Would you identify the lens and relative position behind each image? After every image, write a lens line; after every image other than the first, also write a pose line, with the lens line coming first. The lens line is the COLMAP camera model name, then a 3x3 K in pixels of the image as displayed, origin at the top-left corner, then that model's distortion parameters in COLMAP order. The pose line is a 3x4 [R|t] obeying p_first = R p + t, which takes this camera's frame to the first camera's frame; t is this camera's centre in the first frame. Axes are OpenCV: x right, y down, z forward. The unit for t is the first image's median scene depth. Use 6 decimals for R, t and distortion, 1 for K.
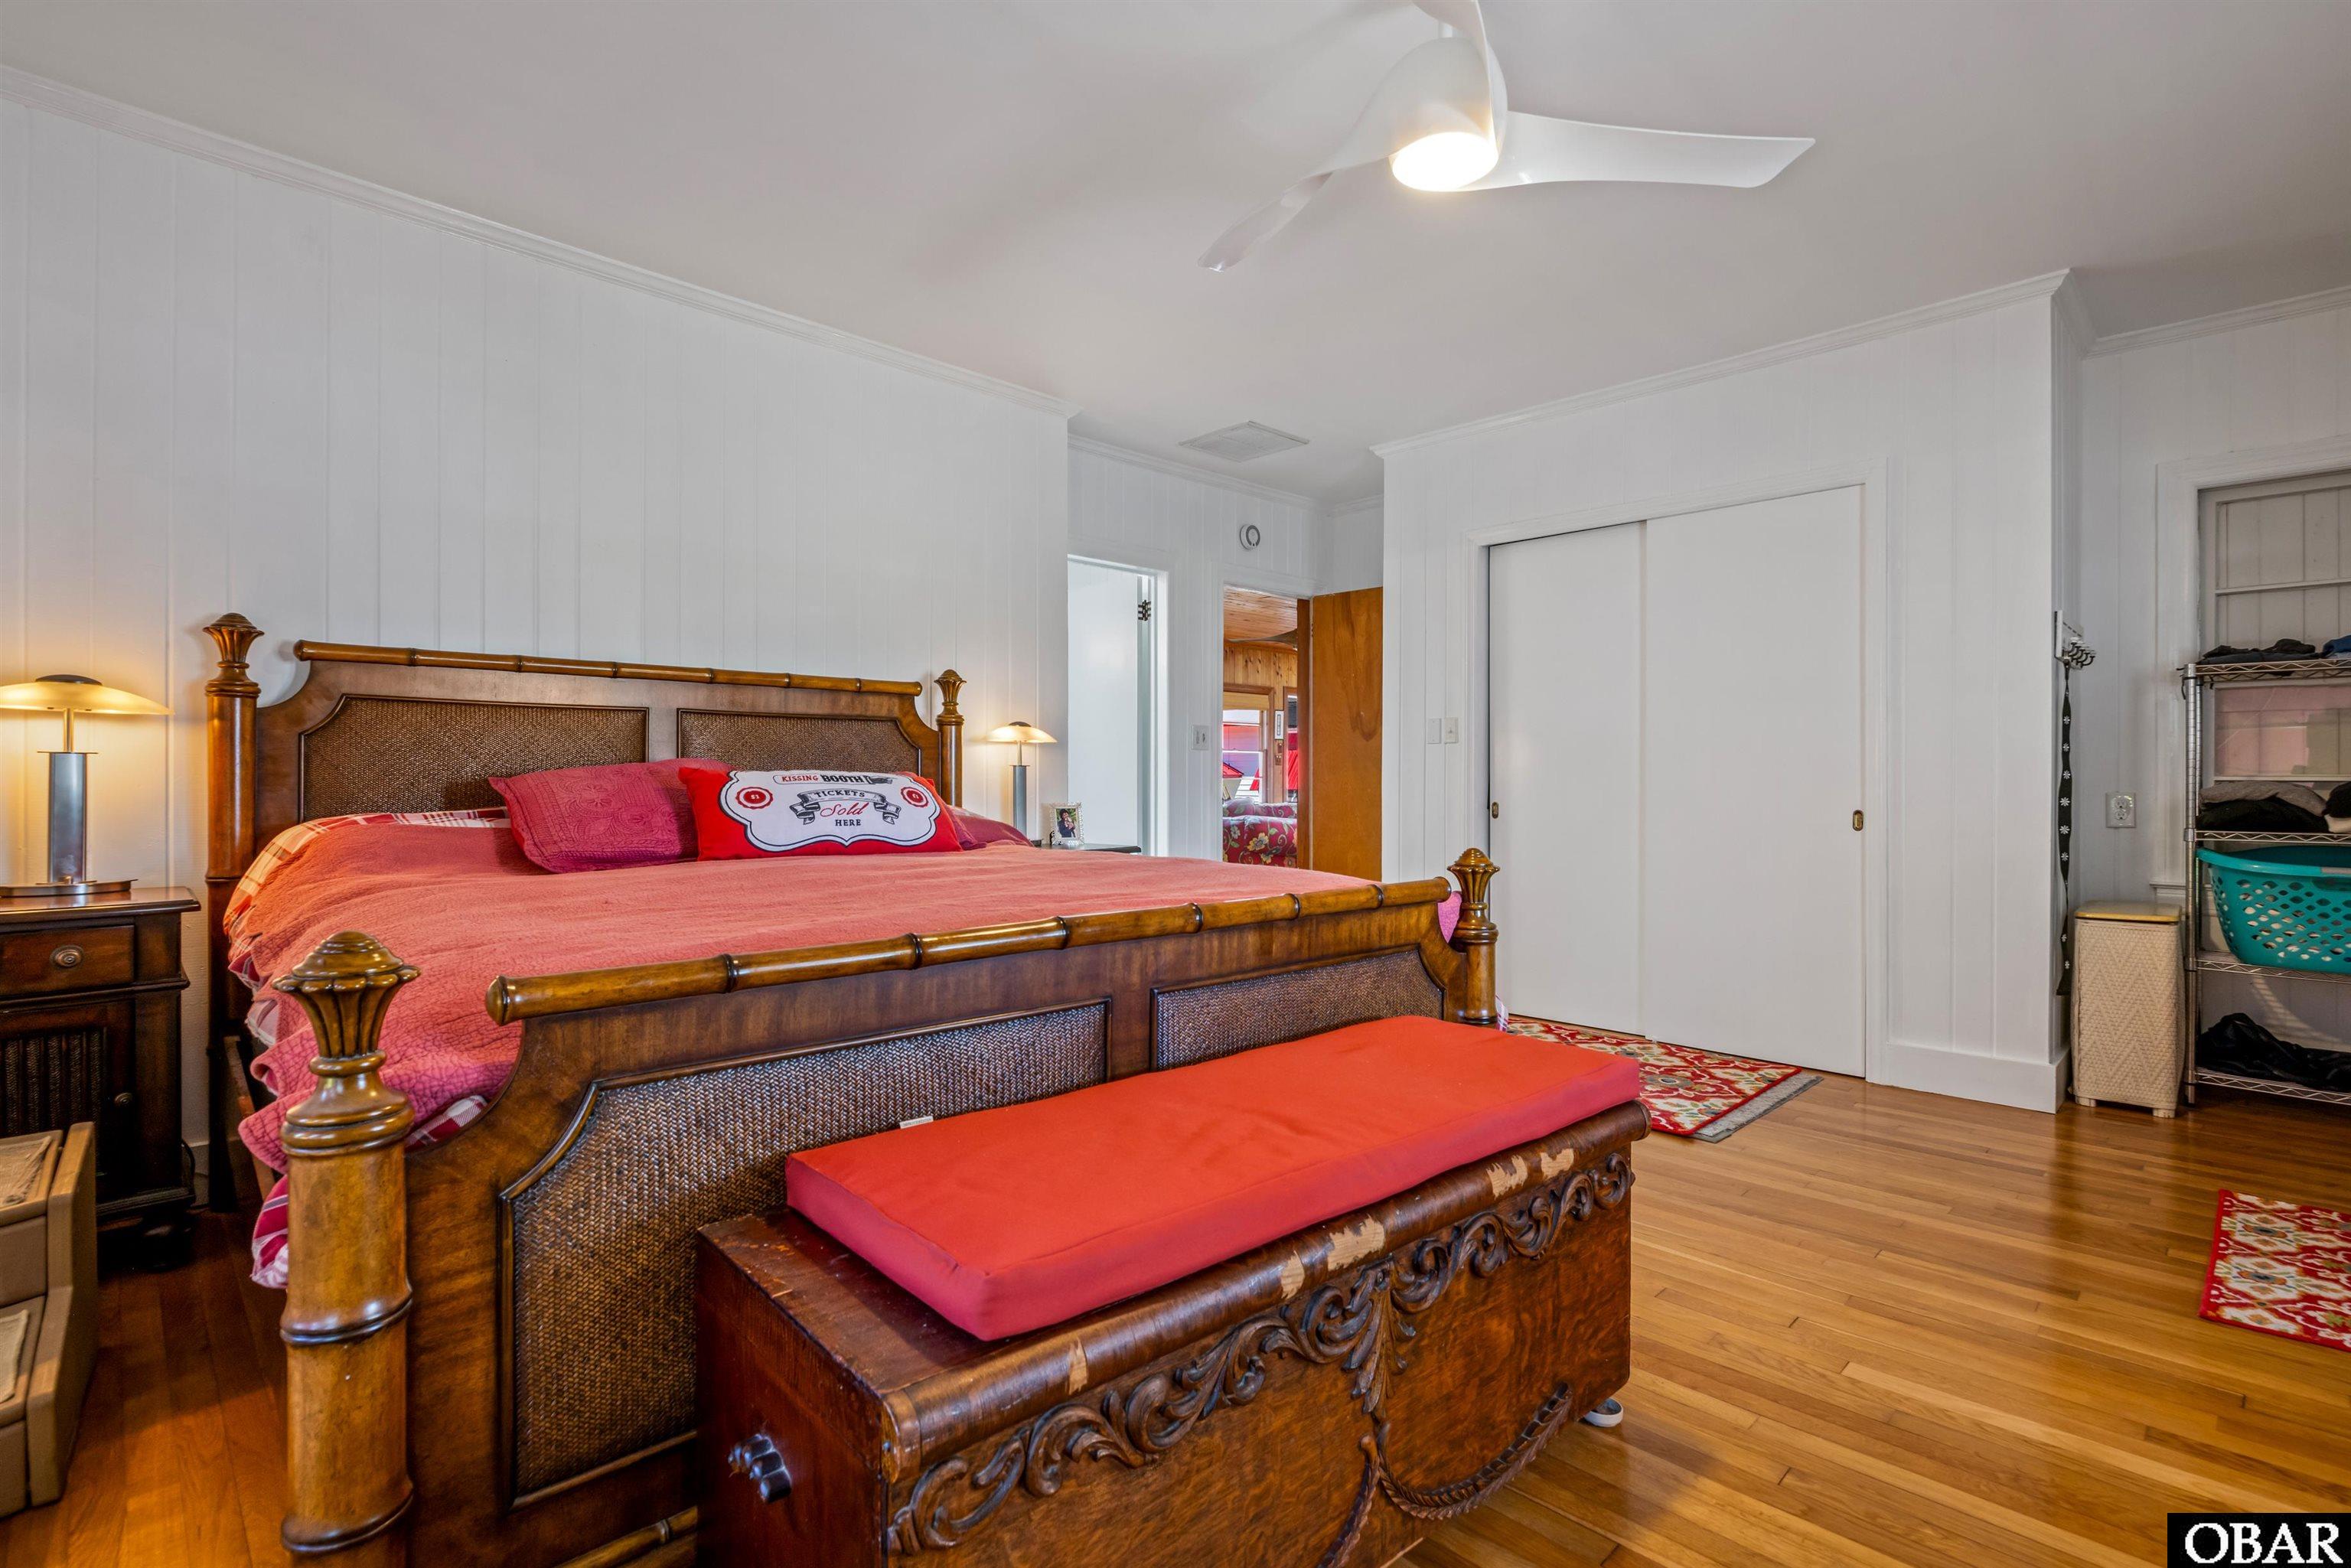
lens RADIAL K [[1134.9, 0, 1188.8], [0, 1134.9, 776.0], [0, 0, 1]] dist [-0.000569, -0.000072]
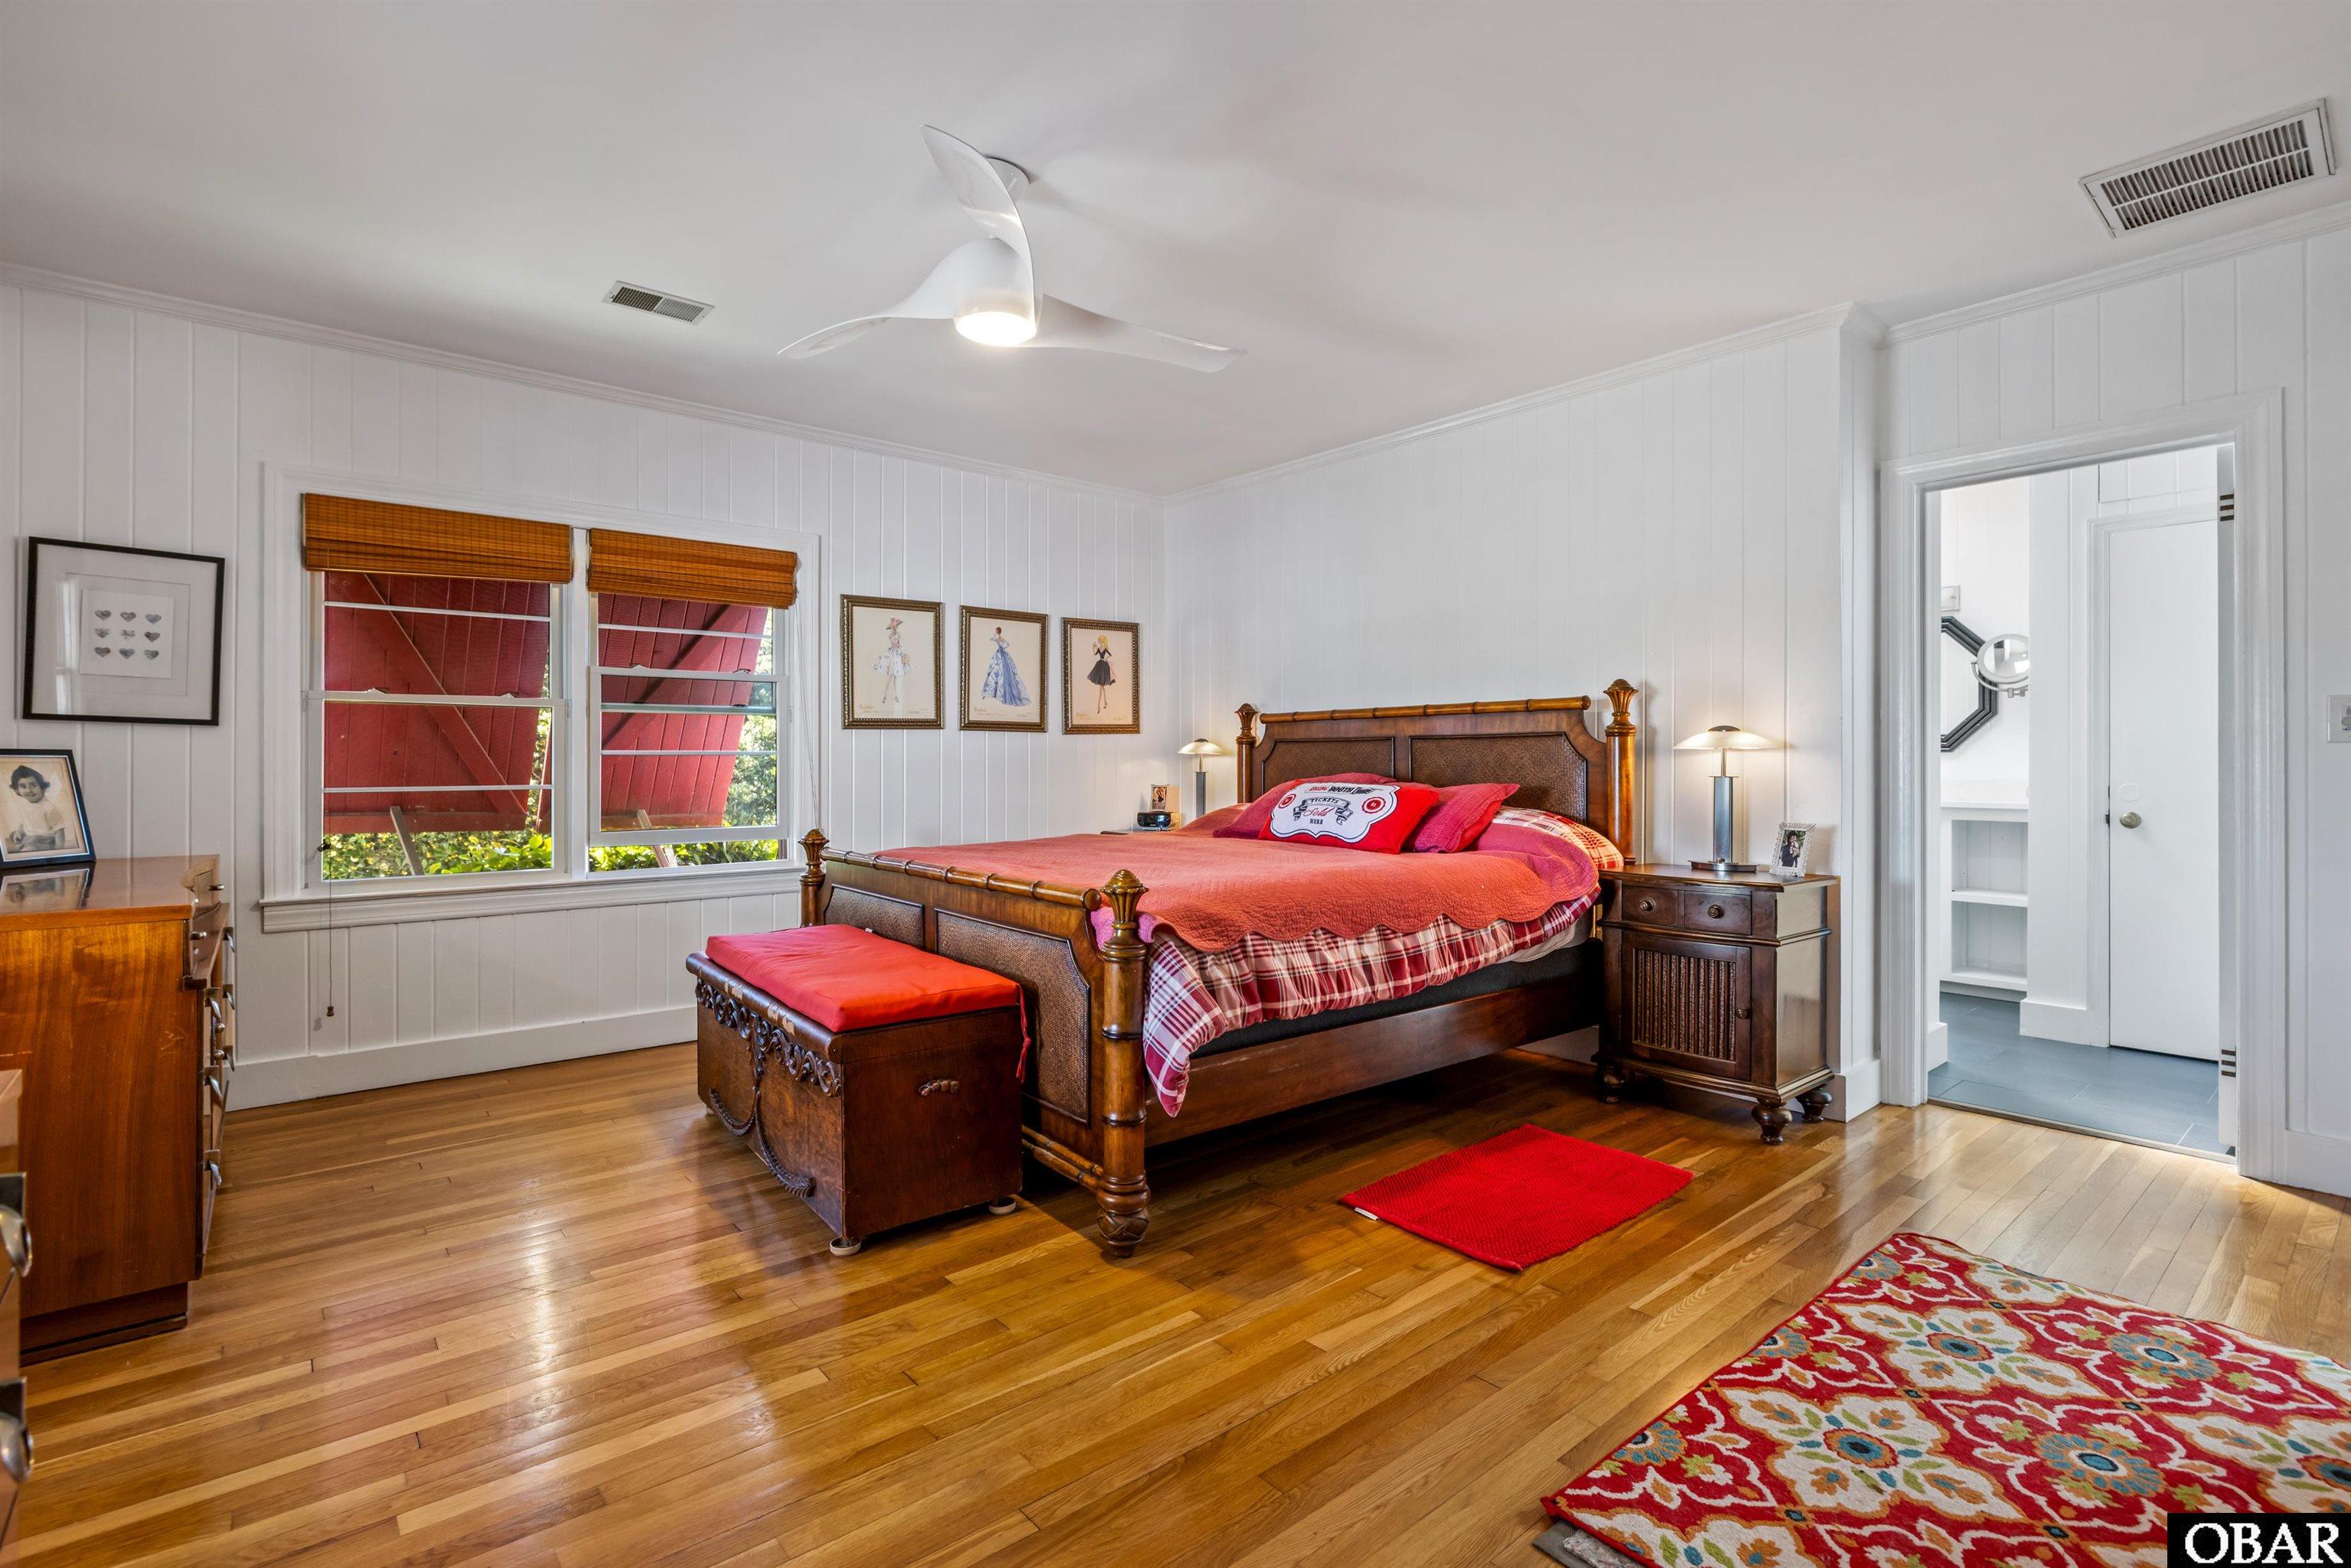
lens RADIAL K [[1134.9, 0, 1188.8], [0, 1134.9, 776.0], [0, 0, 1]] dist [-0.000569, -0.000072]
pose [[-0.113172, 0.009197, -0.993533, 0.955447], [0.003489, 0.999955, 0.008859, -0.023689], [0.993569, -0.002463, -0.113199, 0.881876]]
